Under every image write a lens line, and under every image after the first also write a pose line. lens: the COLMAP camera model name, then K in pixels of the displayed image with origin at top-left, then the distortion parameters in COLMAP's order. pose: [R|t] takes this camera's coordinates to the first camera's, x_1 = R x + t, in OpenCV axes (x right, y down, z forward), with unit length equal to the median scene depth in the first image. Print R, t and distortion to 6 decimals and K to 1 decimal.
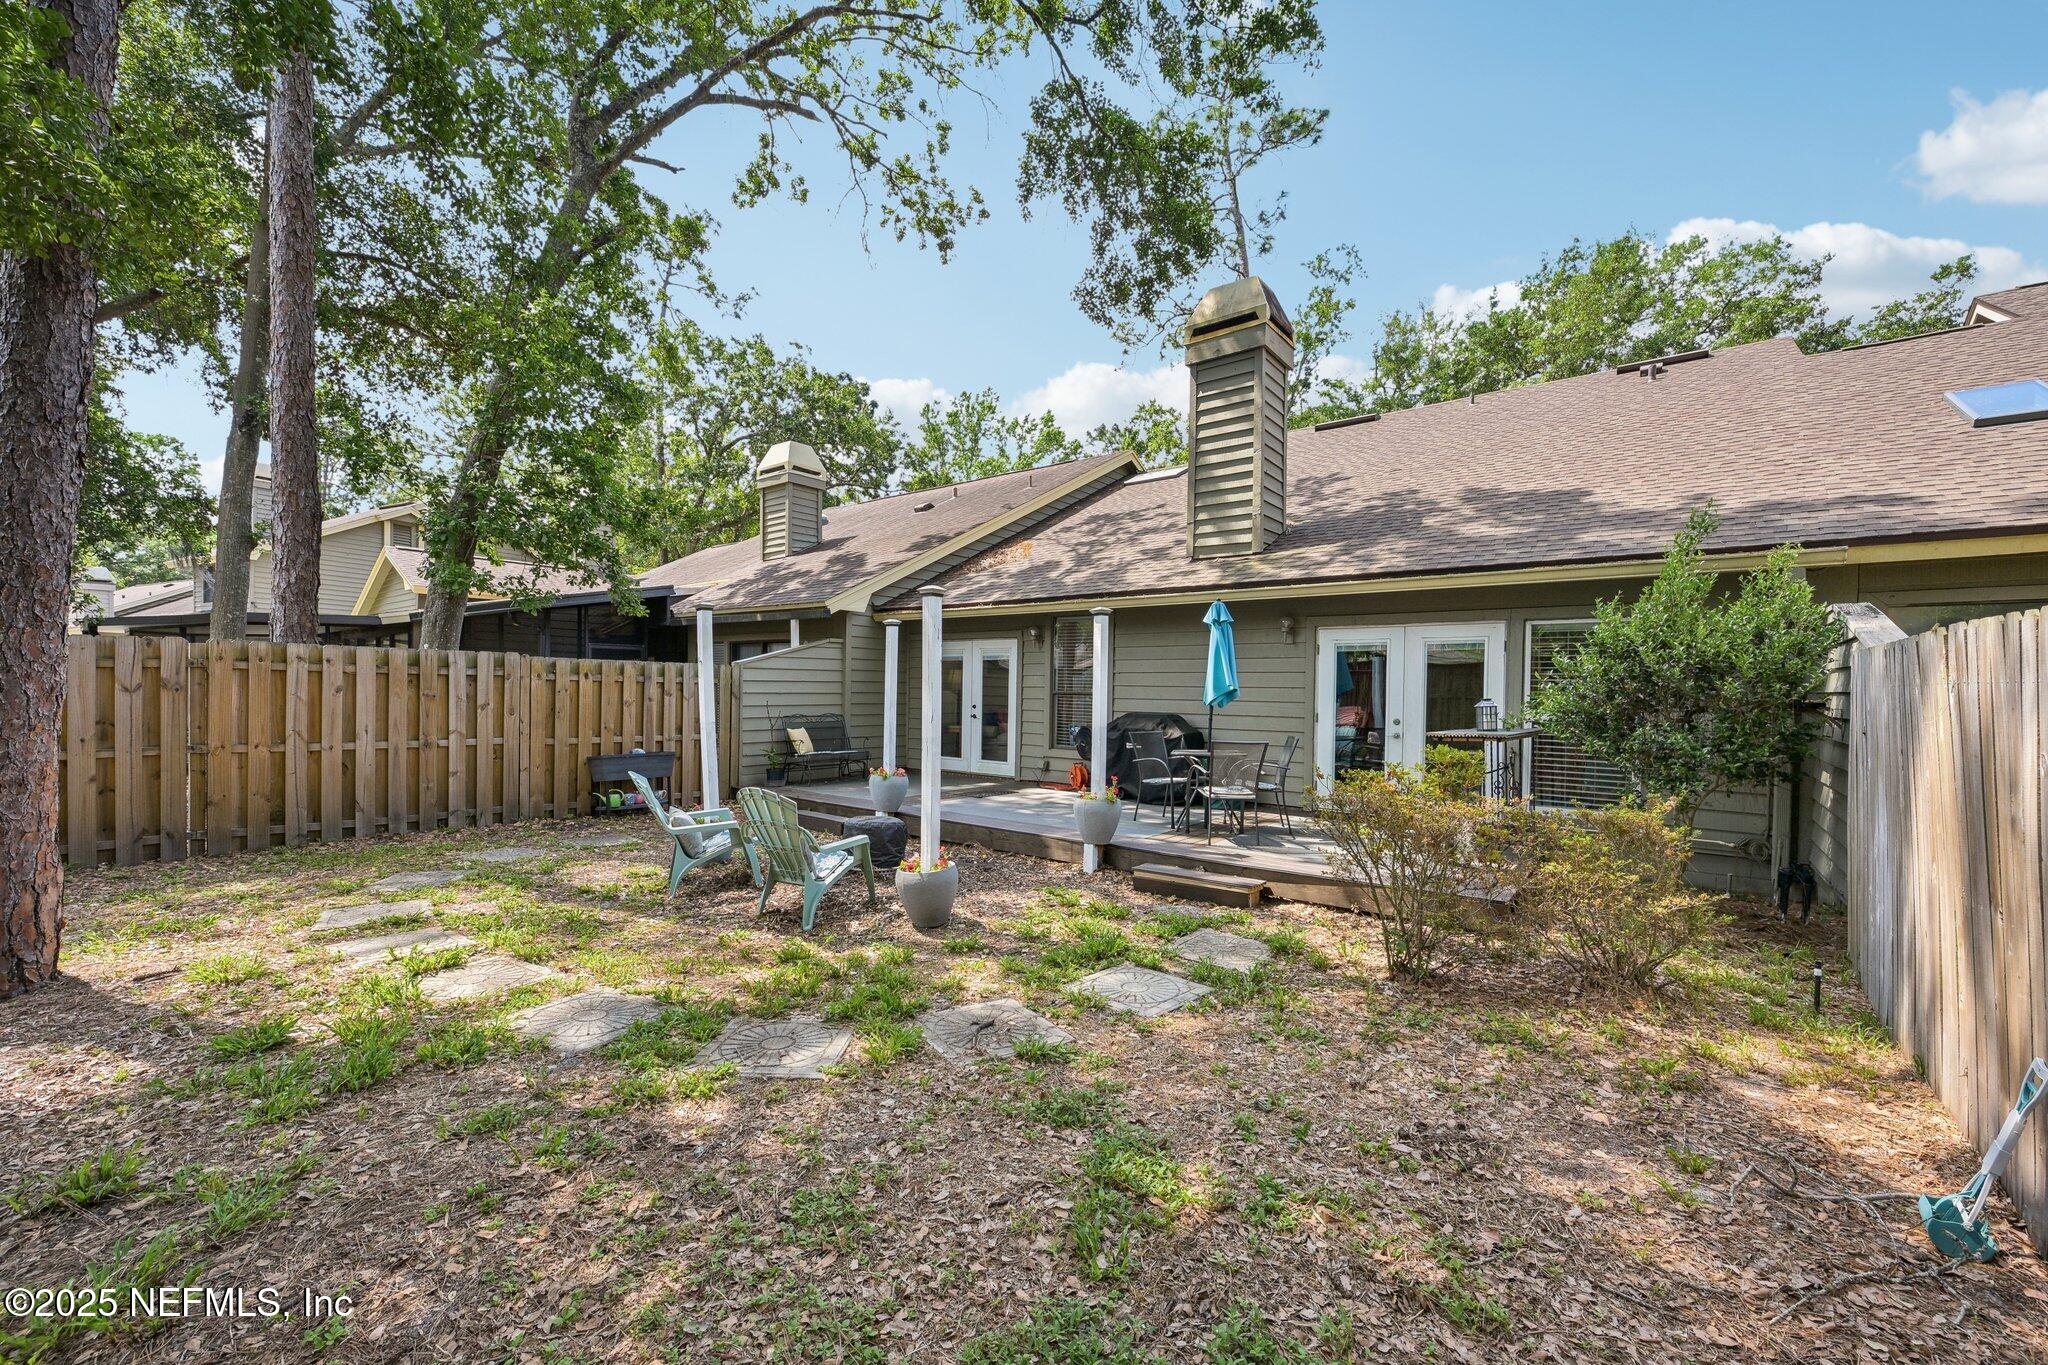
lens RADIAL K [[828.0, 0, 1026.6], [0, 828.0, 697.8], [0, 0, 1]] dist [-0.002520, -0.000094]
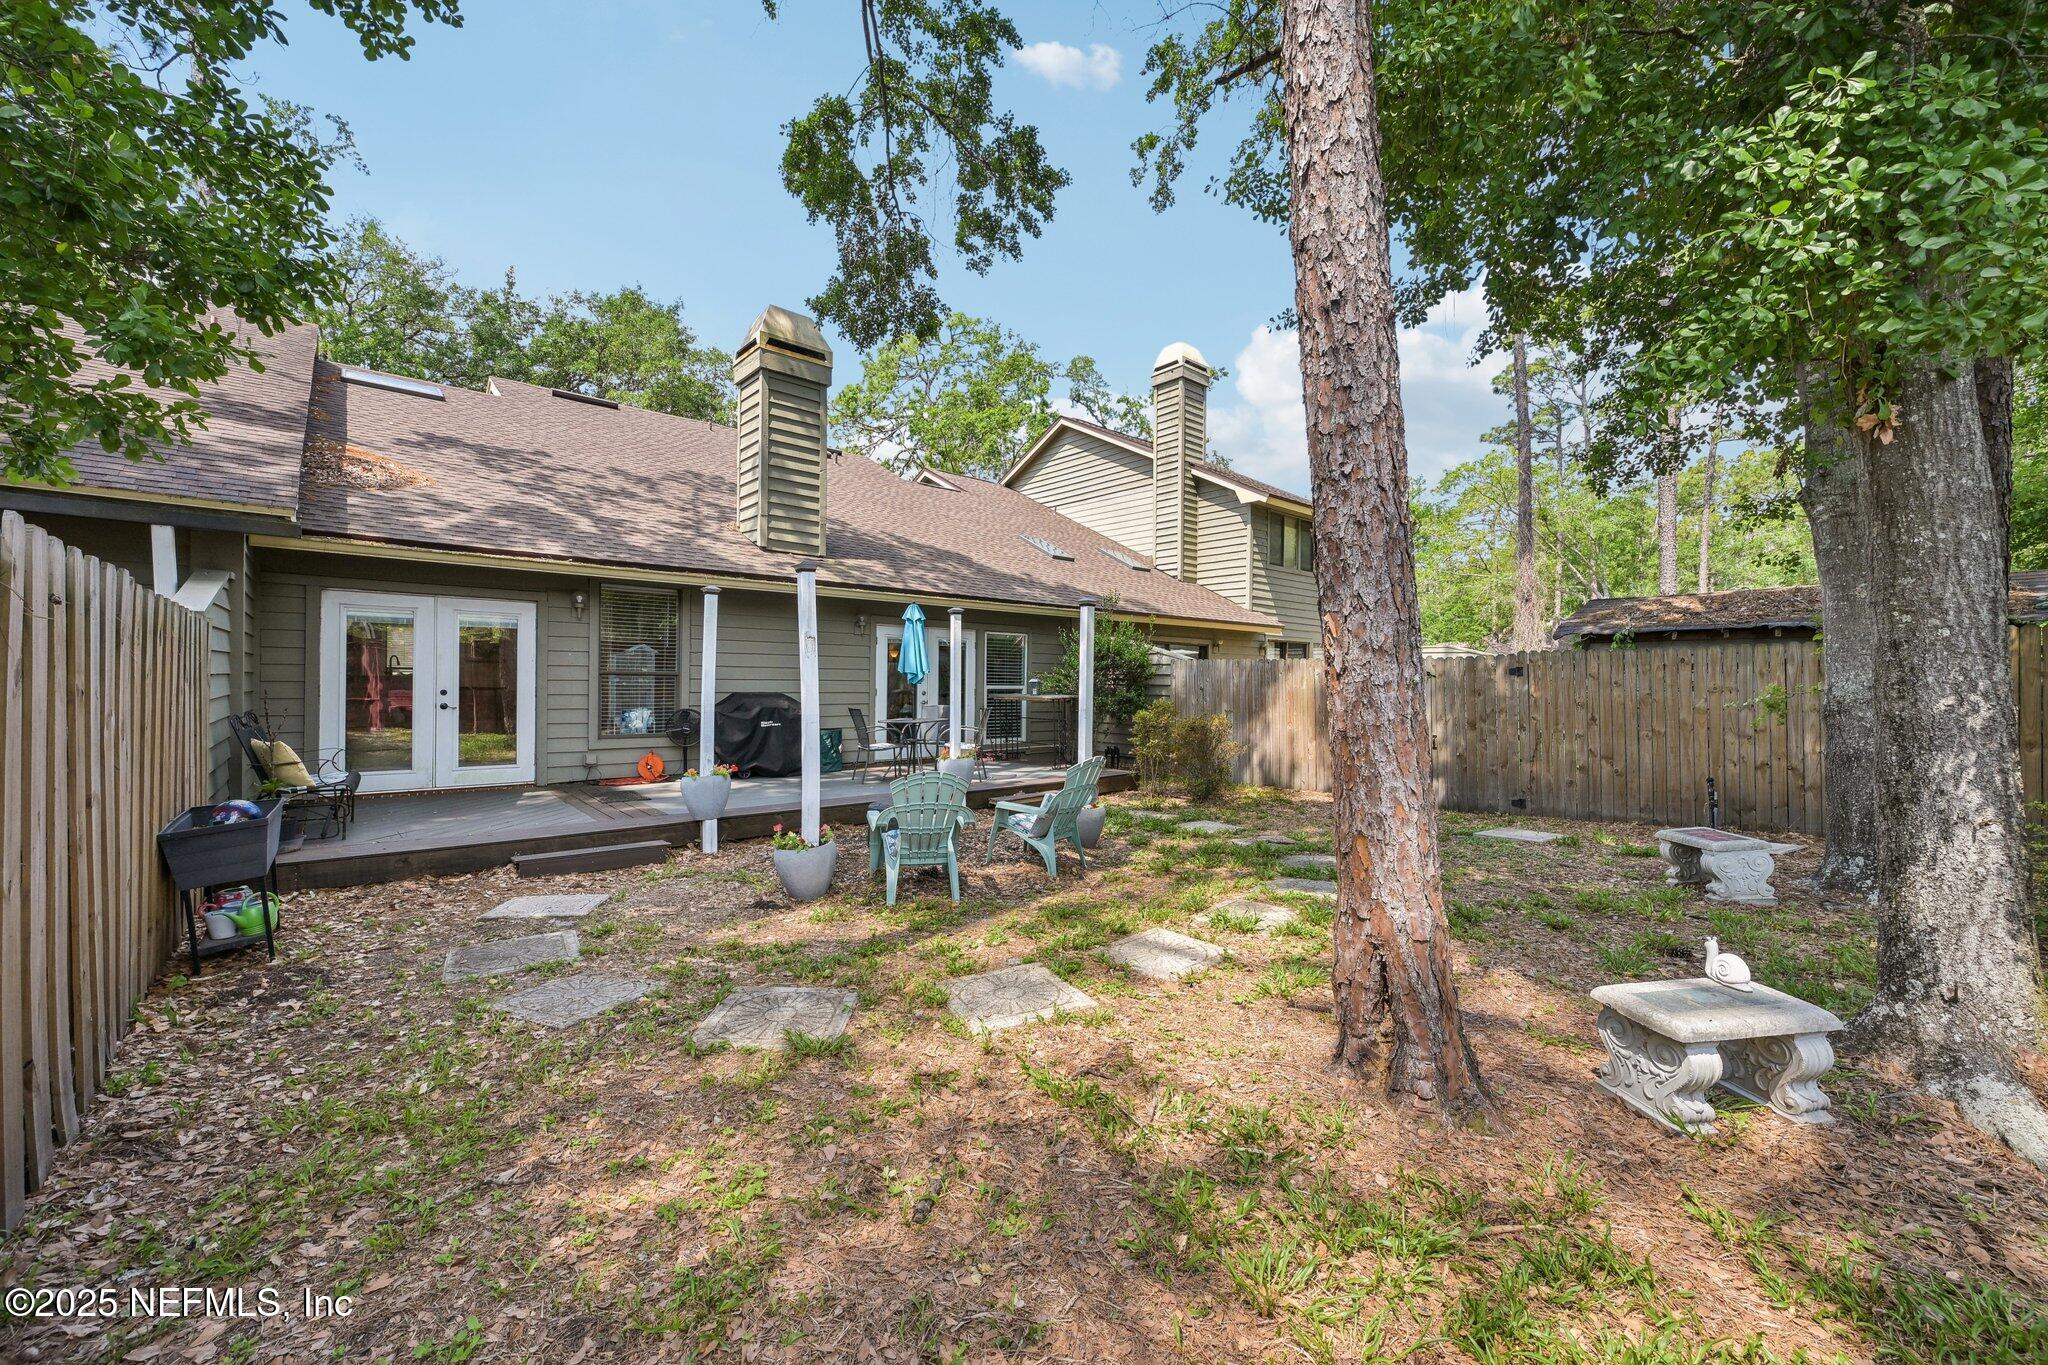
lens RADIAL K [[820.9, 0, 1034.7], [0, 820.9, 695.7], [0, 0, 1]] dist [-0.000304, -0.000045]
pose [[0.161792, -0.030715, 0.986347, -0.808642], [0.001975, 0.999524, 0.030801, -0.008515], [-0.986823, -0.003035, 0.161776, 0.479056]]
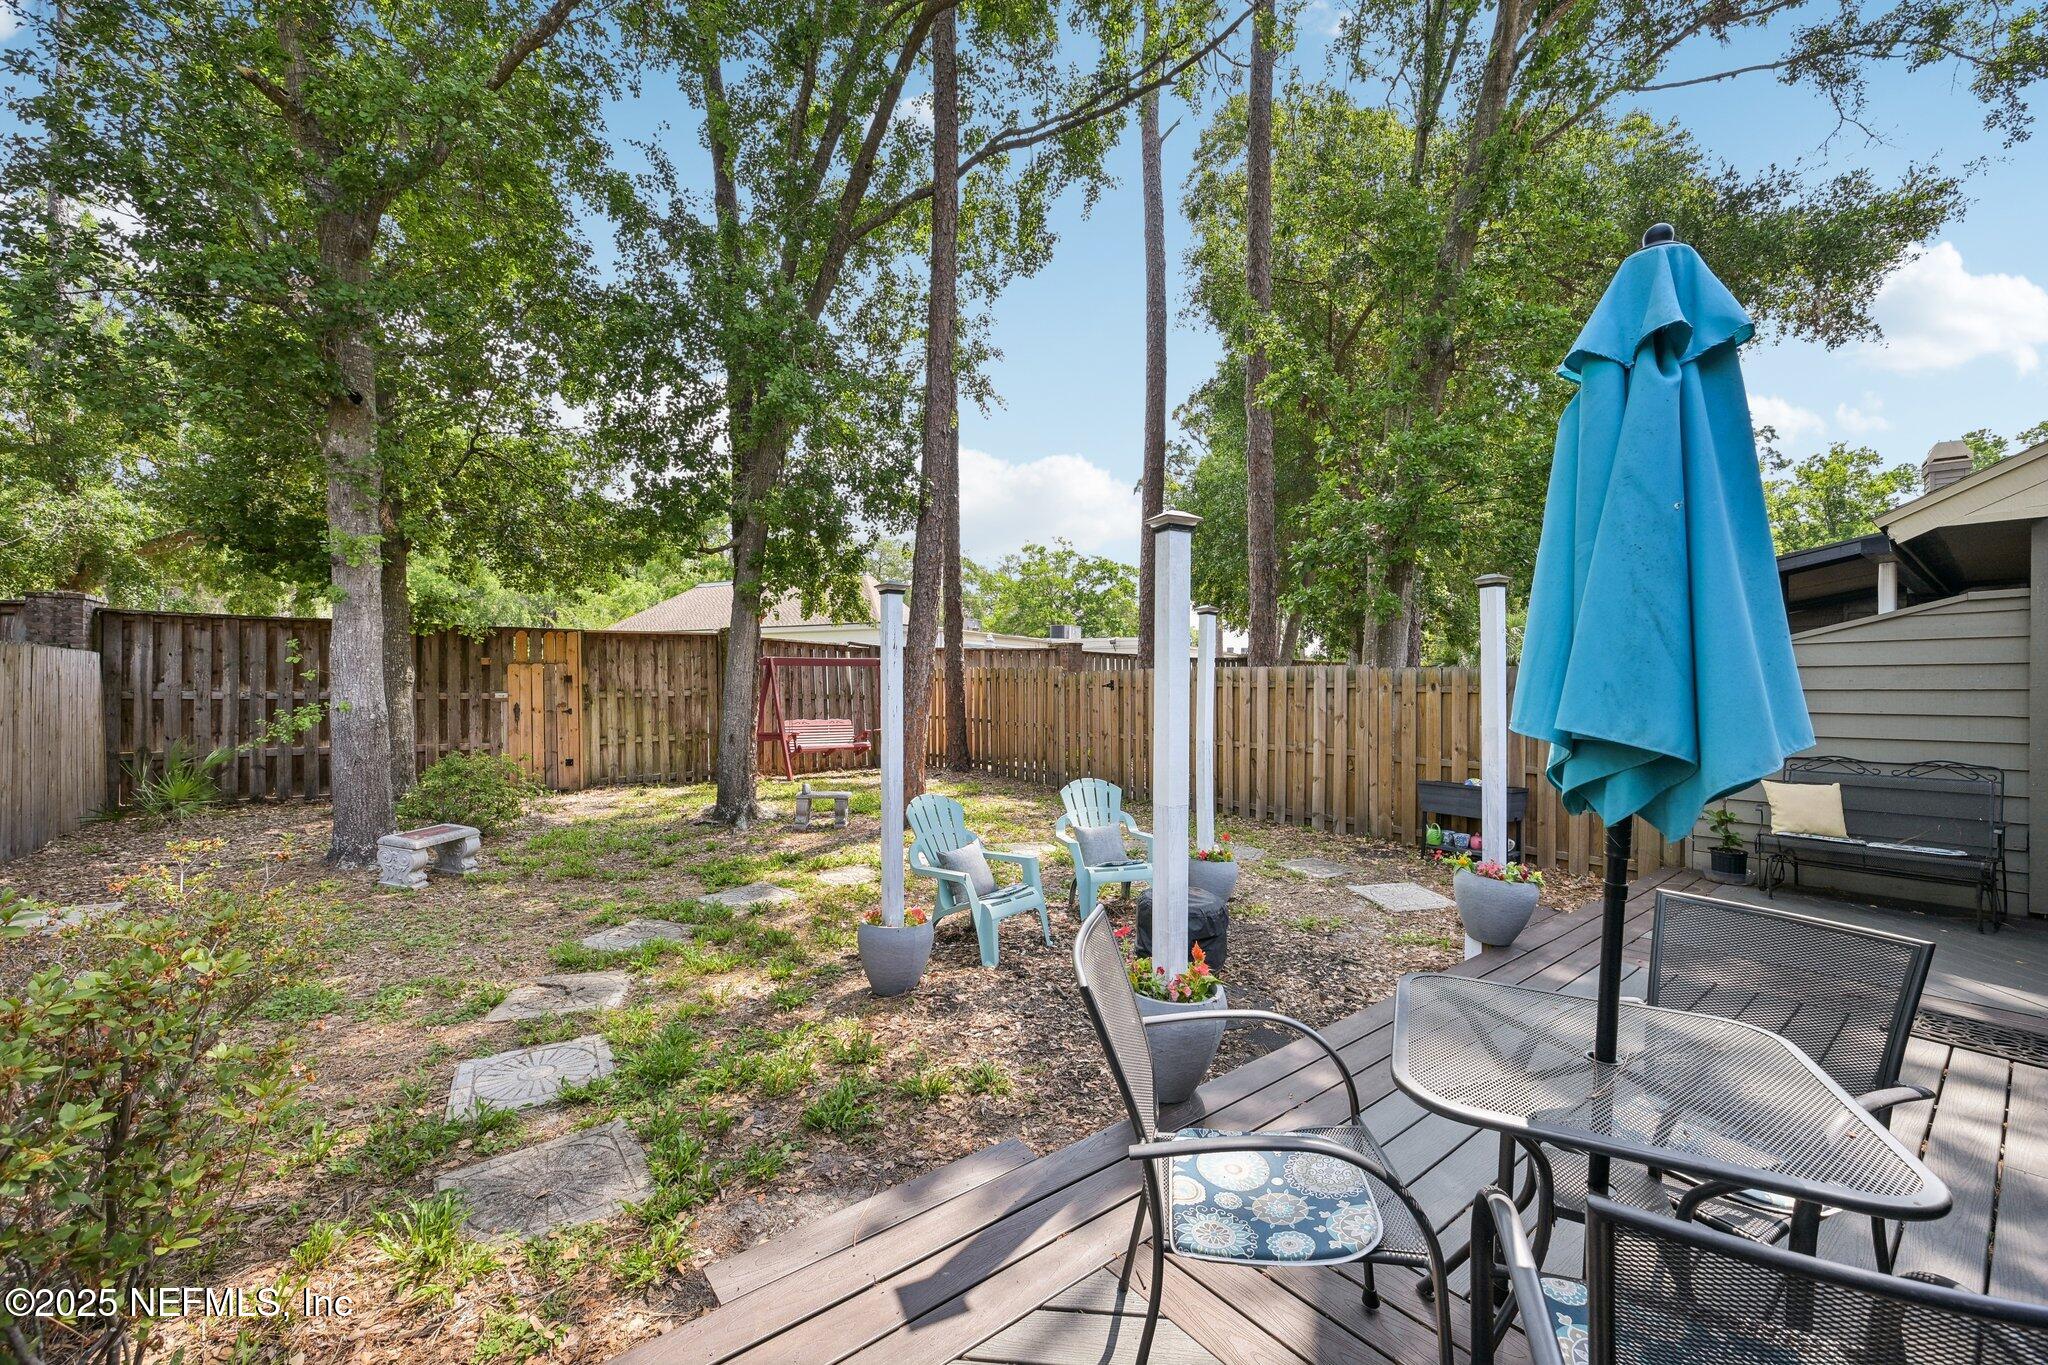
lens RADIAL K [[817.3, 0, 1035.8], [0, 817.3, 687.9], [0, 0, 1]] dist [0.015196, -0.000038]
pose [[-0.219248, -0.003793, -0.975662, 0.373343], [-0.010185, 0.999947, -0.001599, -0.017998], [0.975616, 0.009587, -0.219275, 0.741995]]
